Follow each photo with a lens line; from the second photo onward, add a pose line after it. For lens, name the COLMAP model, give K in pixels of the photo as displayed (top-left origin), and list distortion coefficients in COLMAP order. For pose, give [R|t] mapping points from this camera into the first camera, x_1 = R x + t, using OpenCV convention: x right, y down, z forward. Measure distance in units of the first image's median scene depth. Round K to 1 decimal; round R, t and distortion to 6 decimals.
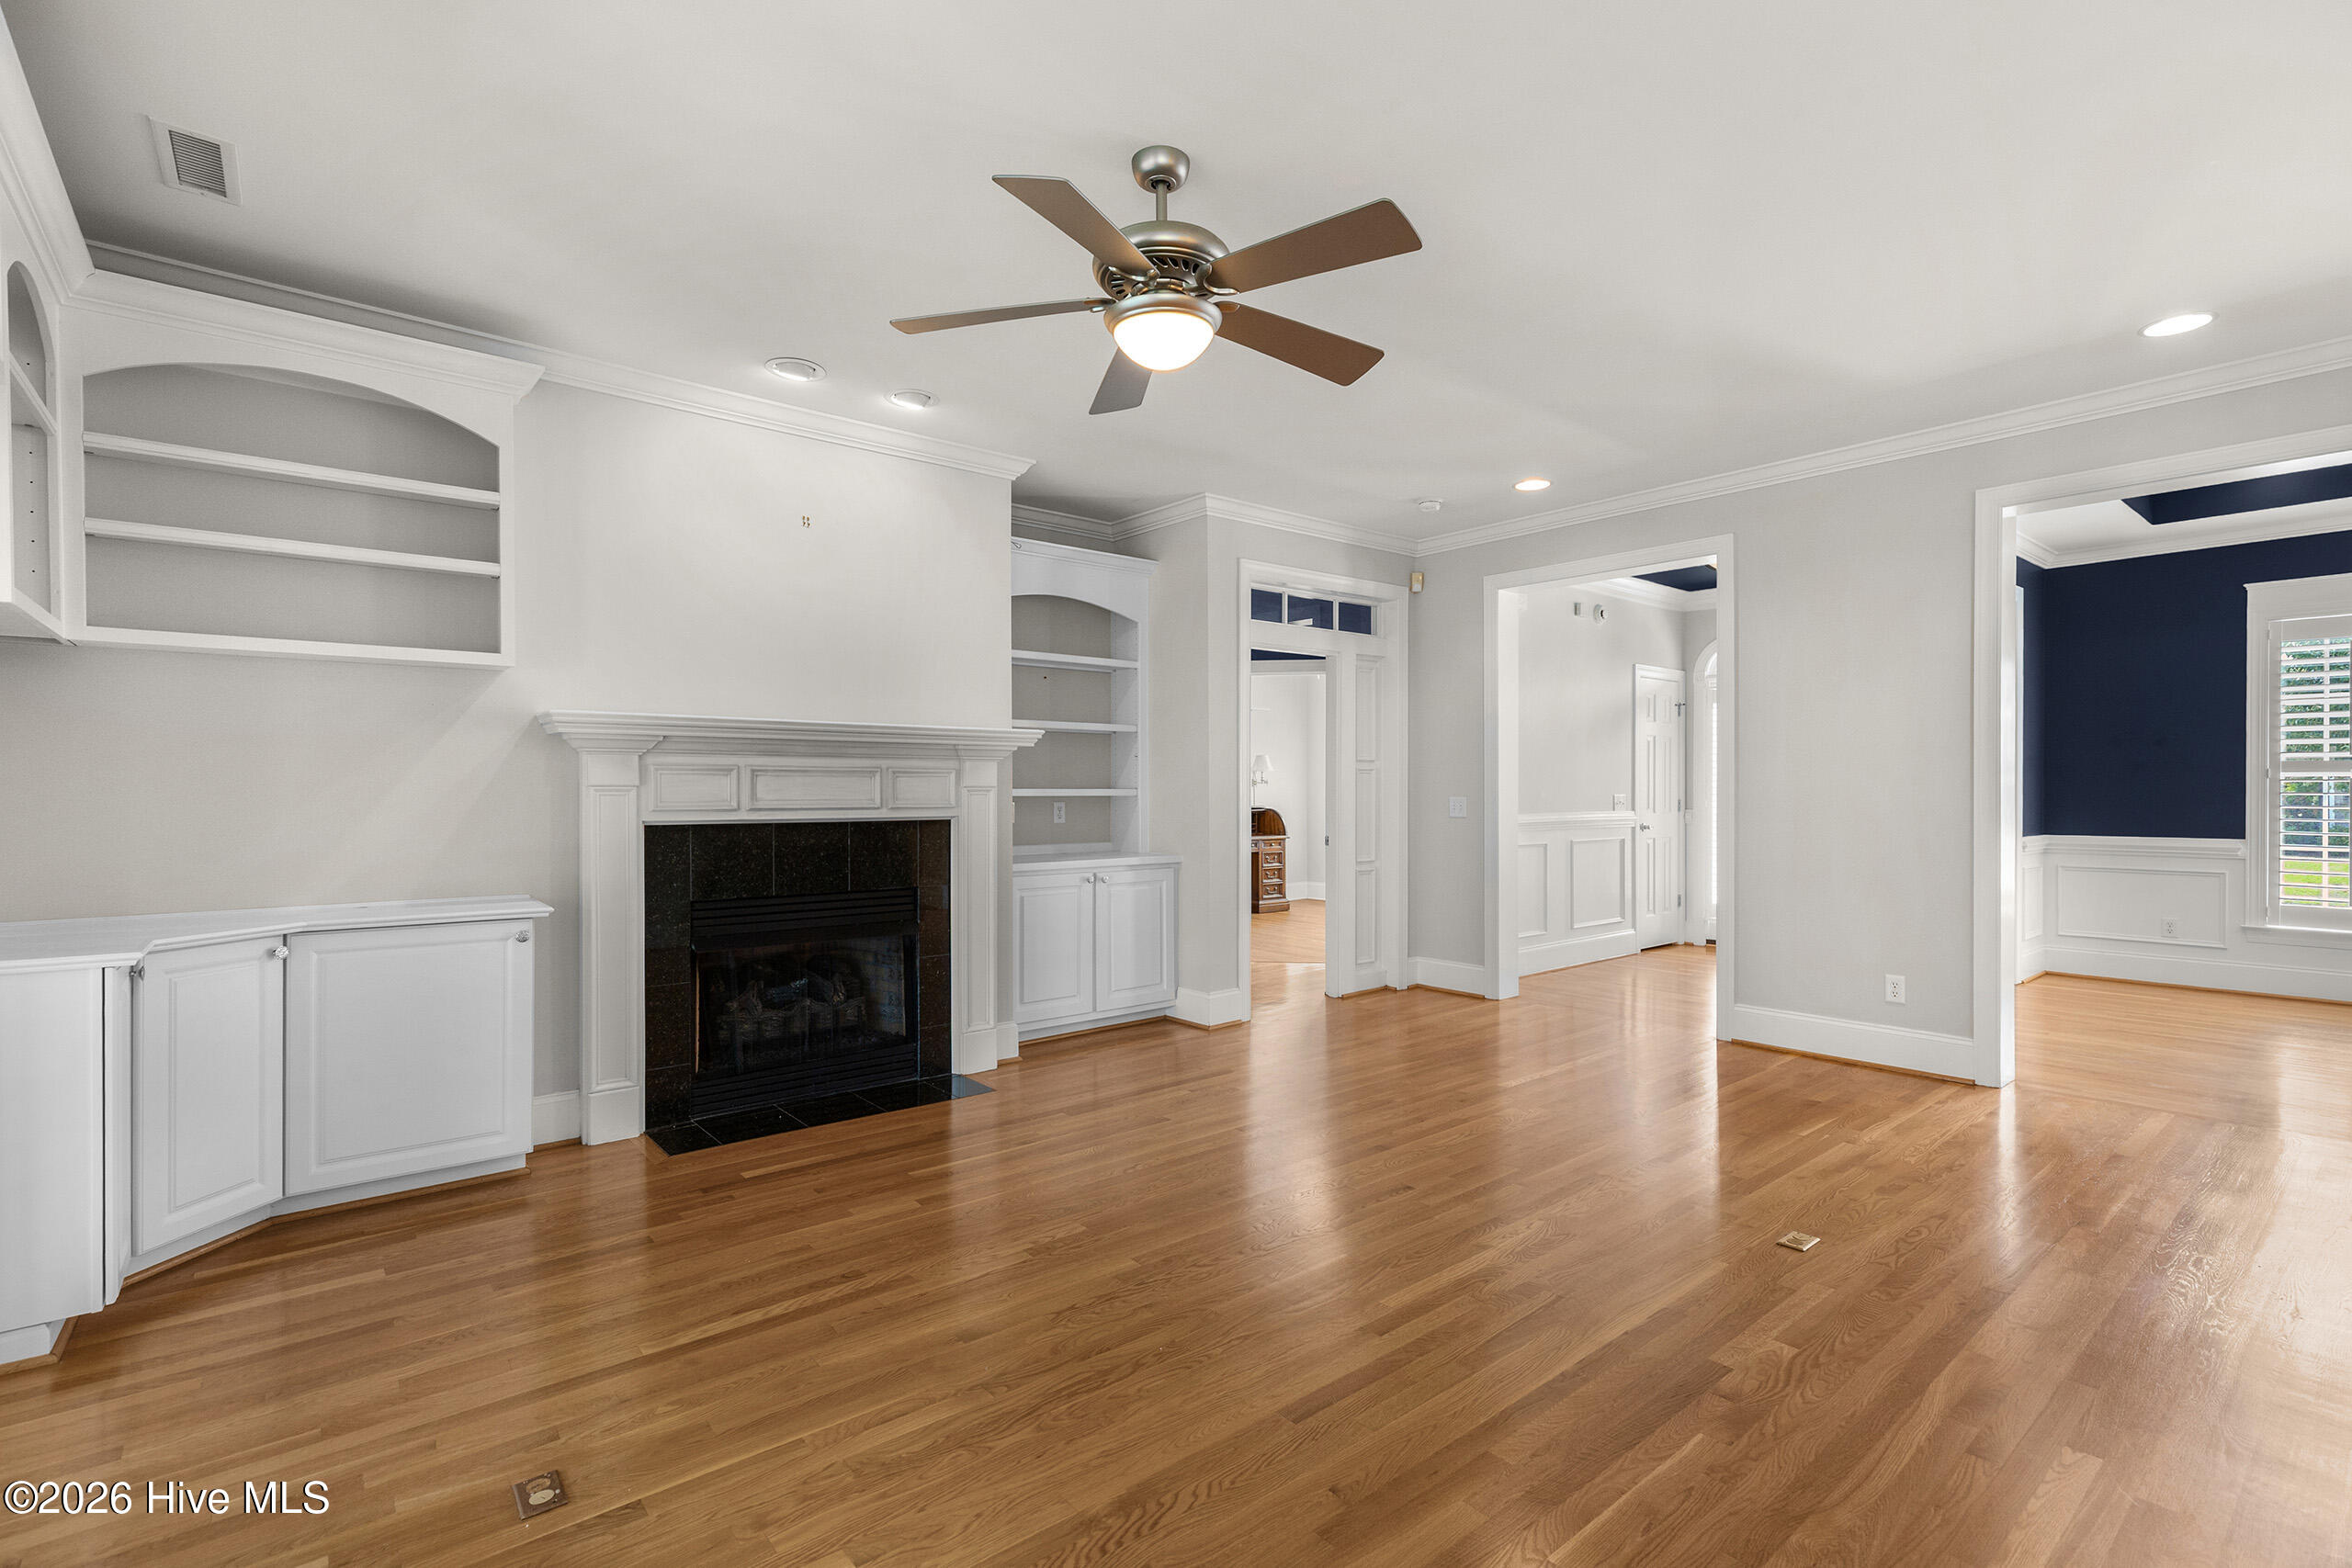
lens RADIAL K [[1080.7, 0, 1176.0], [0, 1080.7, 784.0], [0, 0, 1]] dist [0.008851, 0.000147]
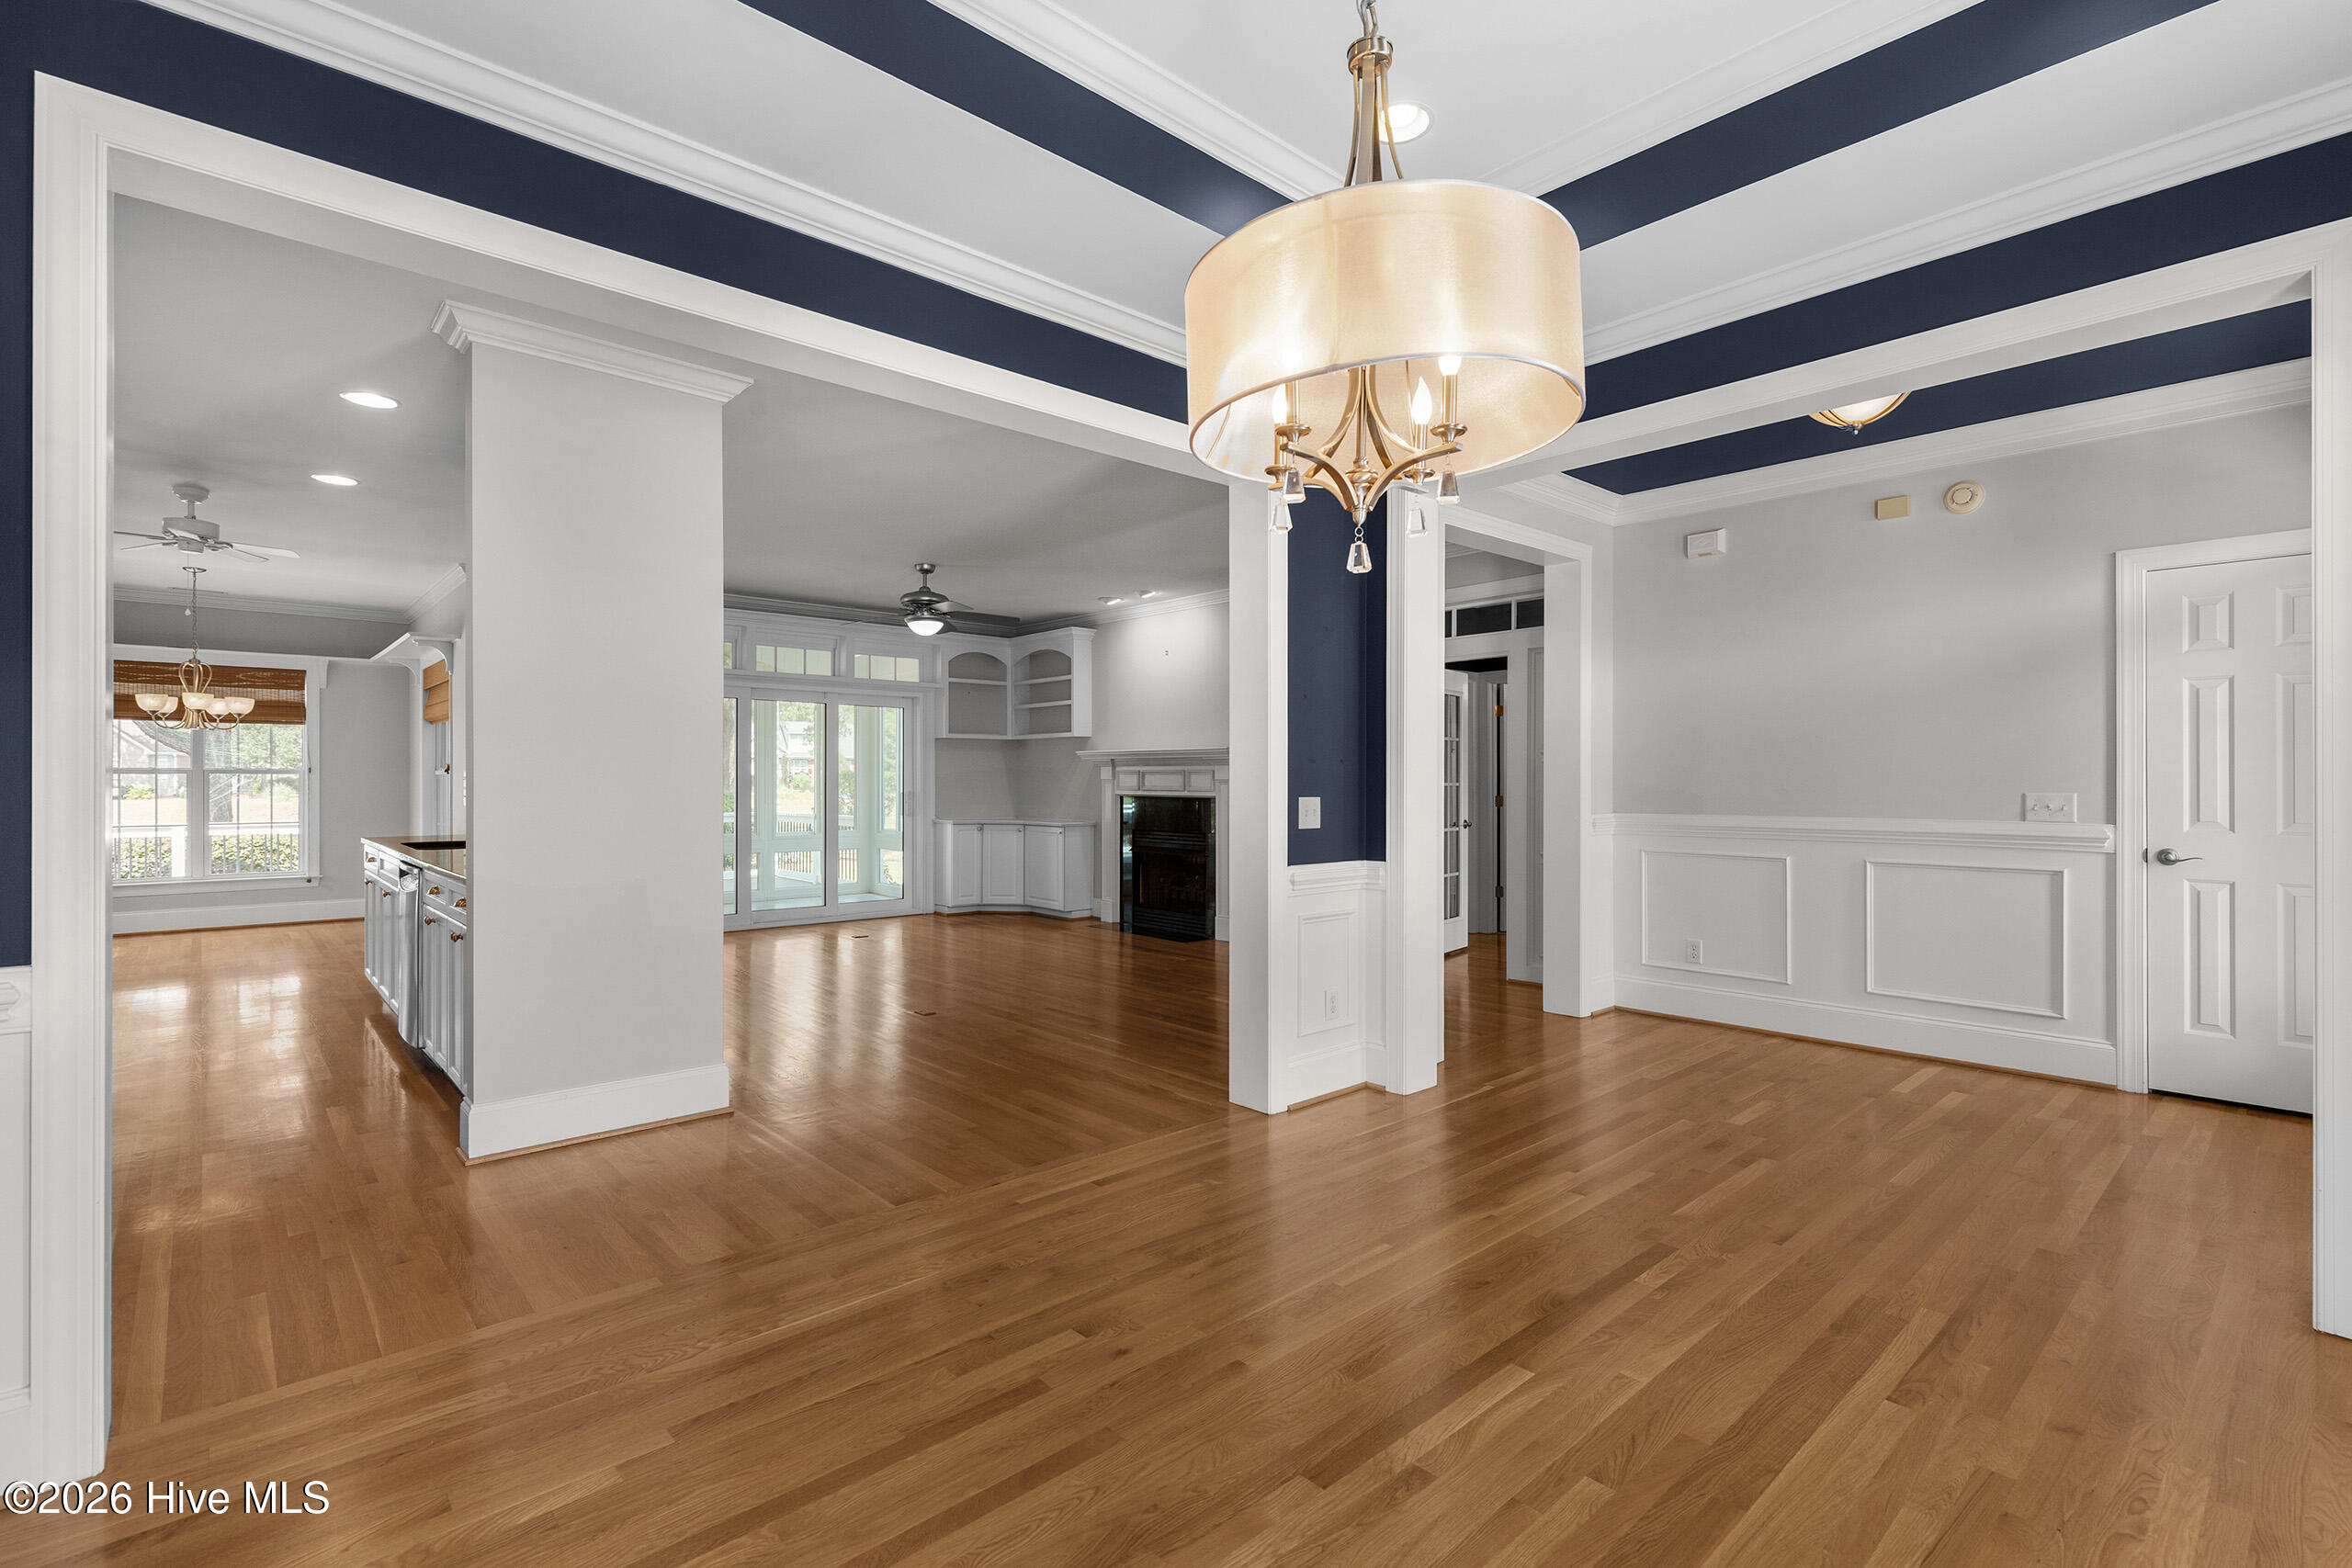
lens RADIAL K [[1068.0, 0, 1176.0], [0, 1068.0, 784.0], [0, 0, 1]] dist [-0.001076, -0.000356]
pose [[0.037962, 0.003898, -0.999272, 1.185821], [0.003239, 0.999987, 0.004024, 0.000869], [0.999274, -0.003389, 0.037948, 0.648281]]
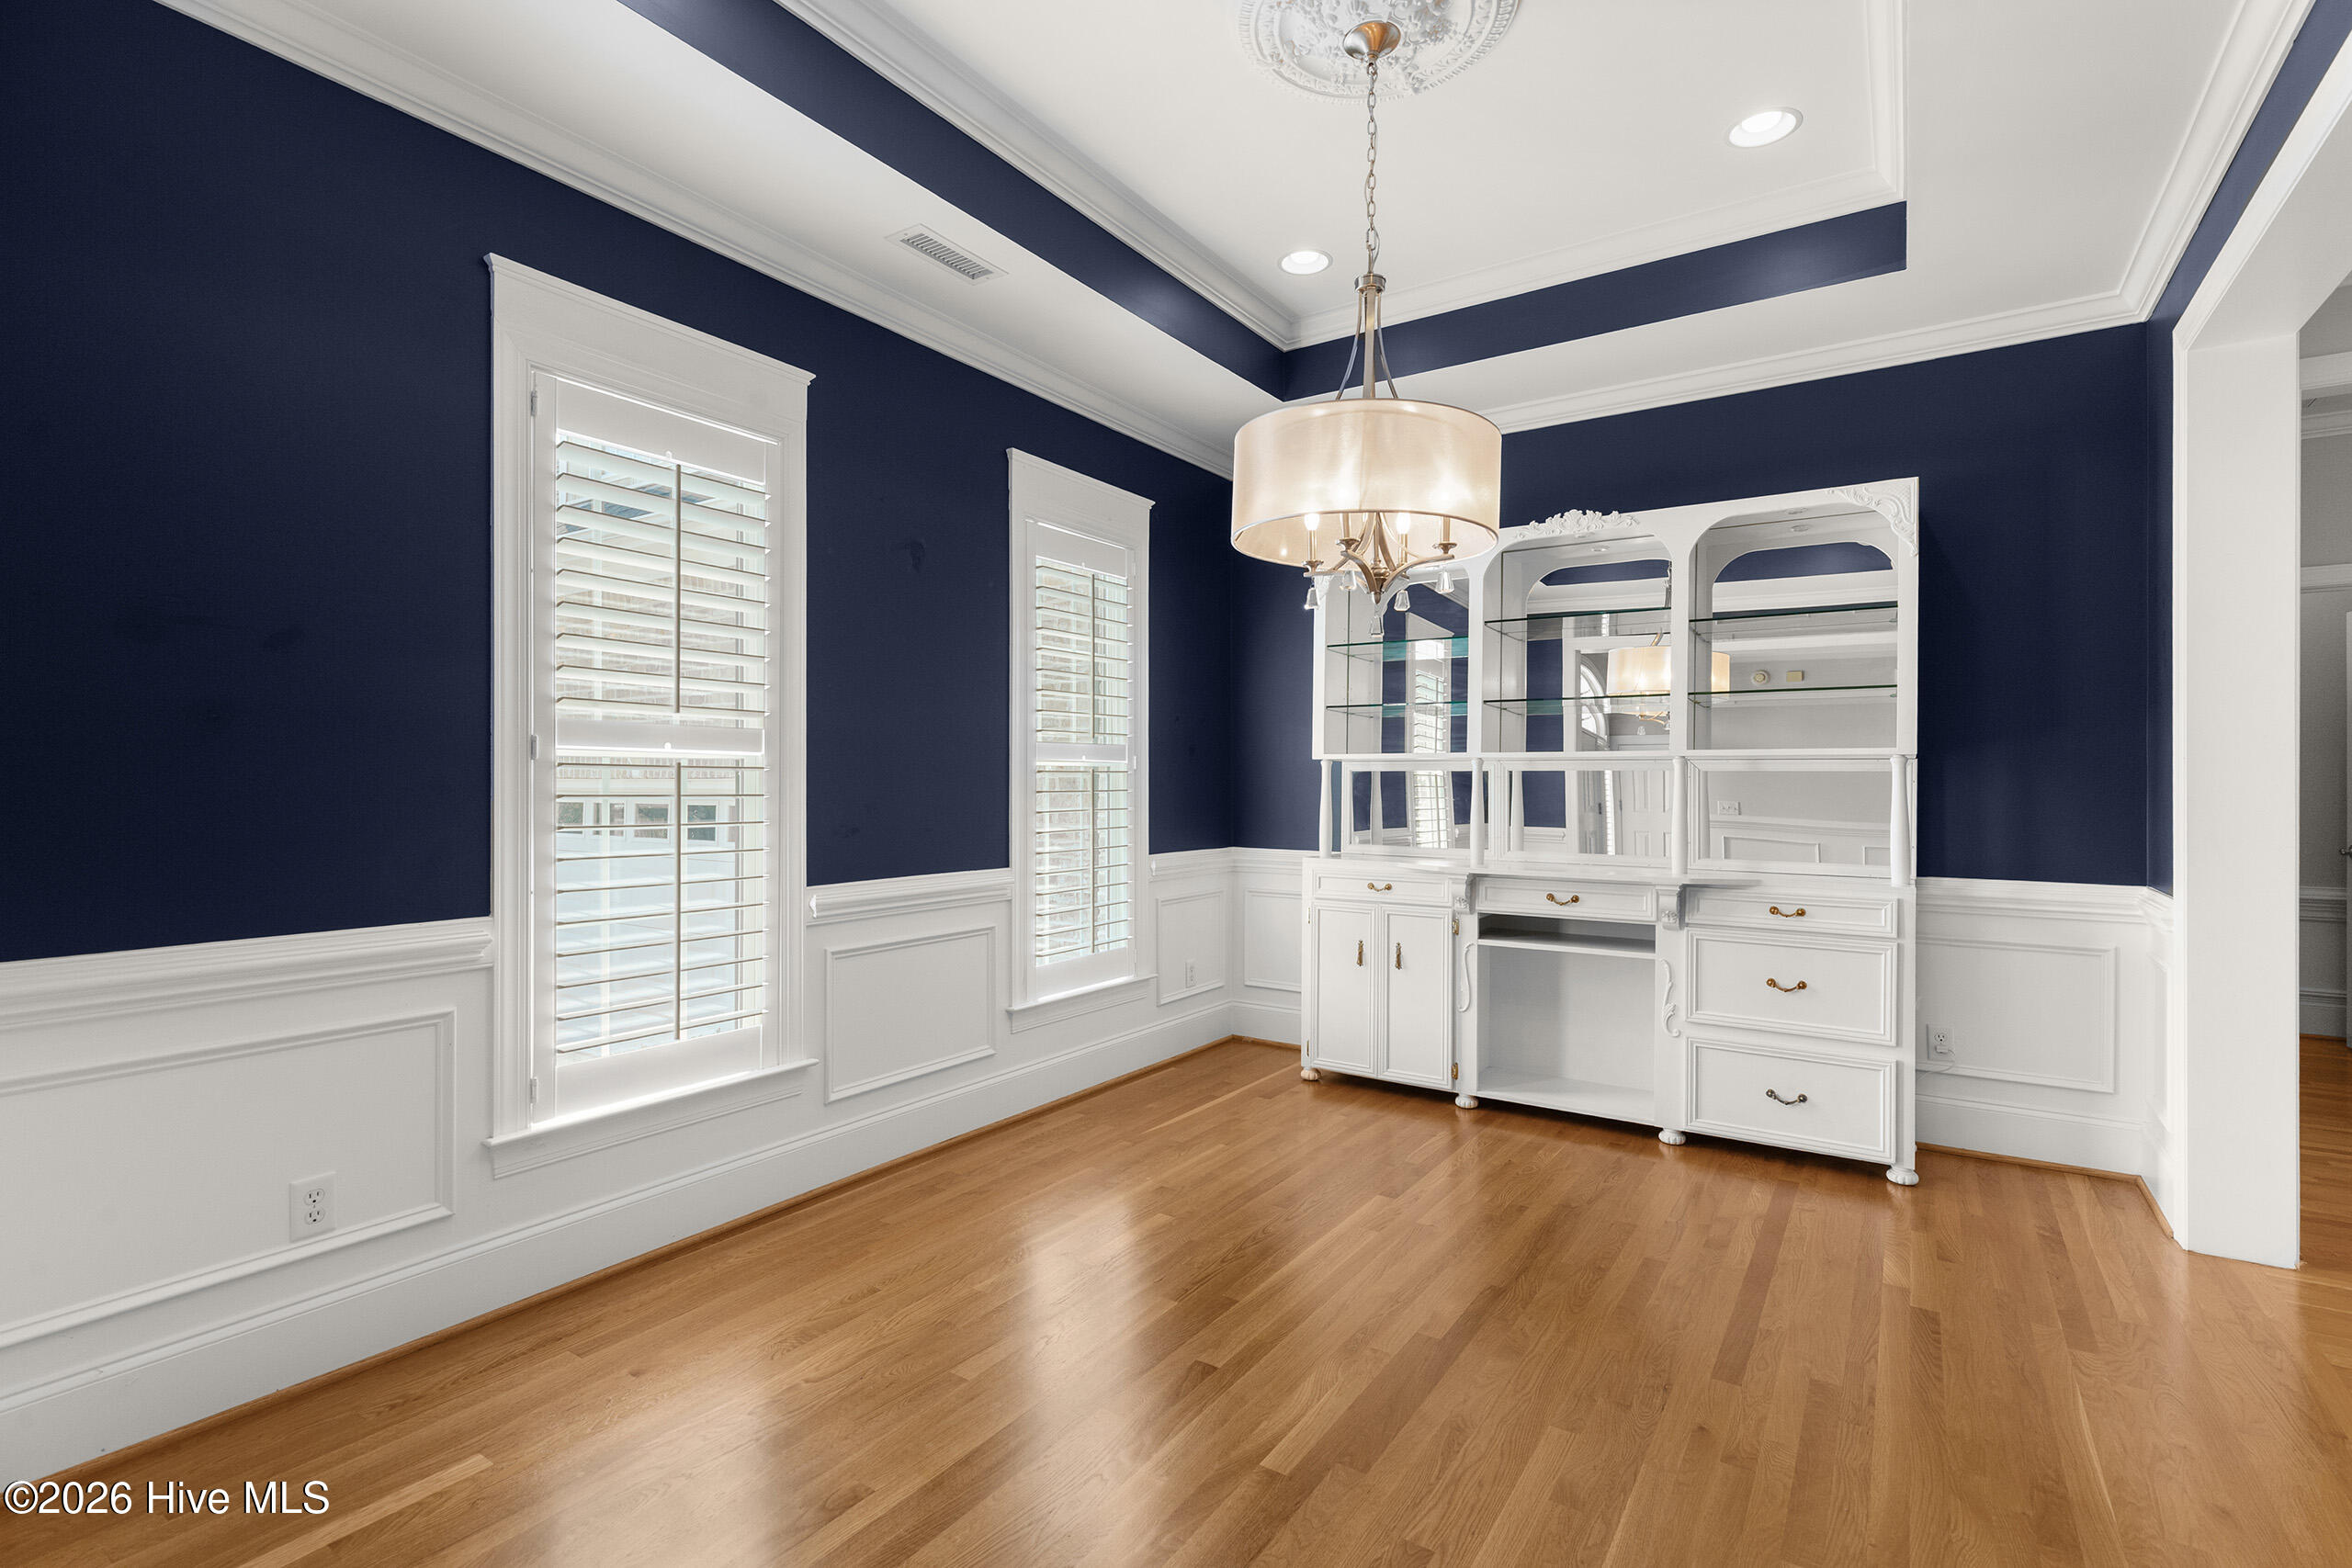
lens RADIAL K [[1090.8, 0, 1190.3], [0, 1090.8, 777.8], [0, 0, 1]] dist [0.001796, 0.000186]
pose [[-0.286424, 0.001518, 0.958102, 0.548257], [-0.007713, 0.999963, -0.003890, 0.001126], [-0.958072, -0.008504, -0.286402, 0.891467]]
